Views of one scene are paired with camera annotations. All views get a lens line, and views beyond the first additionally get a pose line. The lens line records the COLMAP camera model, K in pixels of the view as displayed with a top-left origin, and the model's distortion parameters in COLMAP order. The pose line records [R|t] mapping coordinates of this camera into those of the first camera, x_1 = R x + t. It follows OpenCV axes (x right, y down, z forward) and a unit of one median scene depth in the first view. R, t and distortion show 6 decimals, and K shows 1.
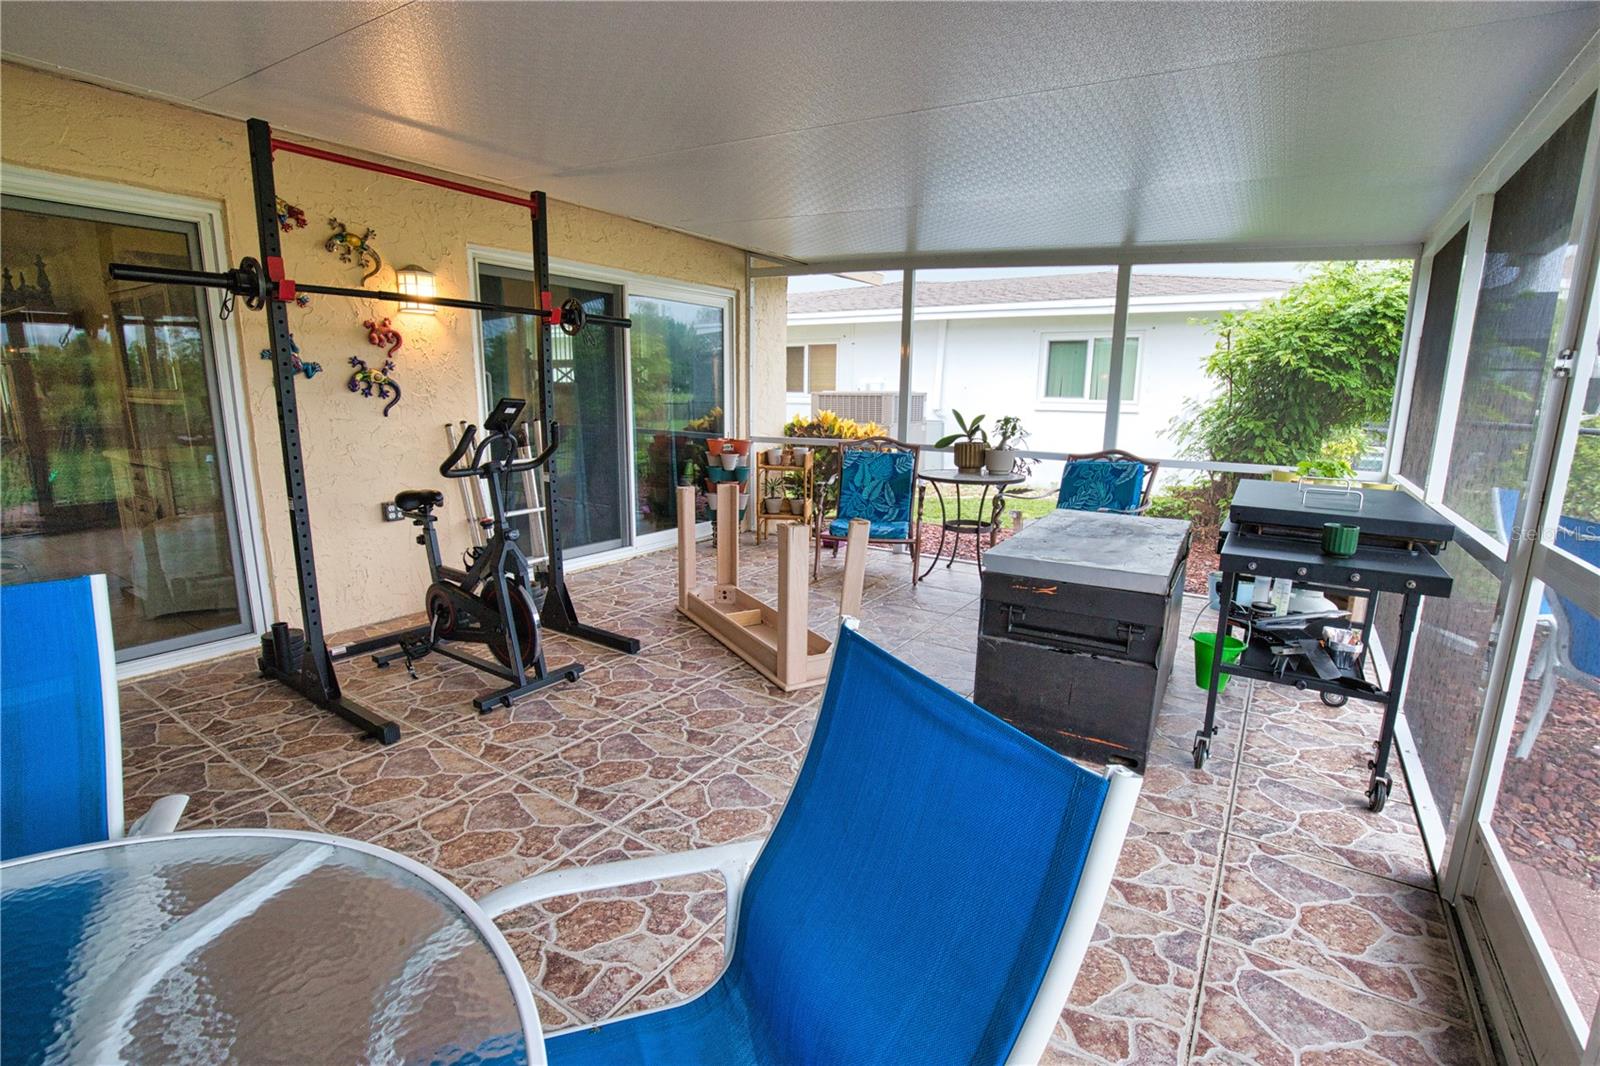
lens RADIAL K [[733.3, 0, 809.9], [0, 733.3, 543.6], [0, 0, 1]] dist [-0.035406, 0.006481]
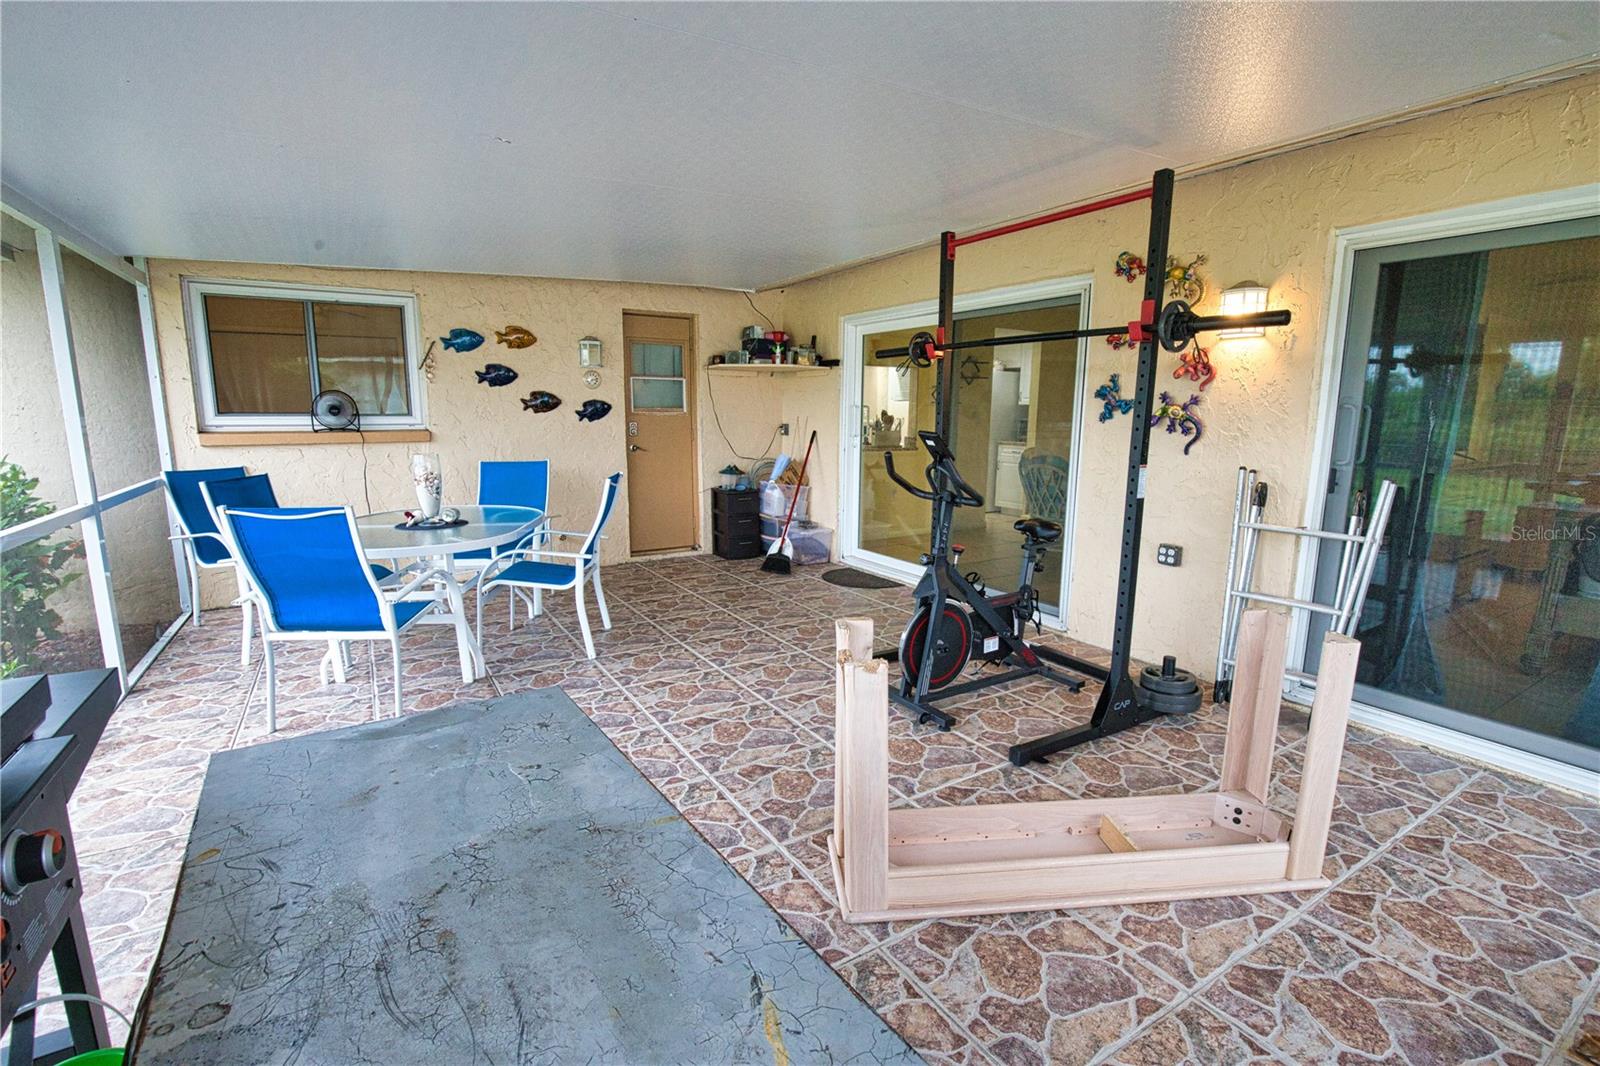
lens RADIAL K [[733.3, 0, 809.9], [0, 733.3, 543.6], [0, 0, 1]] dist [-0.035406, 0.006481]
pose [[-0.422300, 0.140413, -0.895515, 0.472721], [-0.199665, 0.949256, 0.242996, -0.200398], [0.884193, 0.281420, -0.372835, 0.966193]]
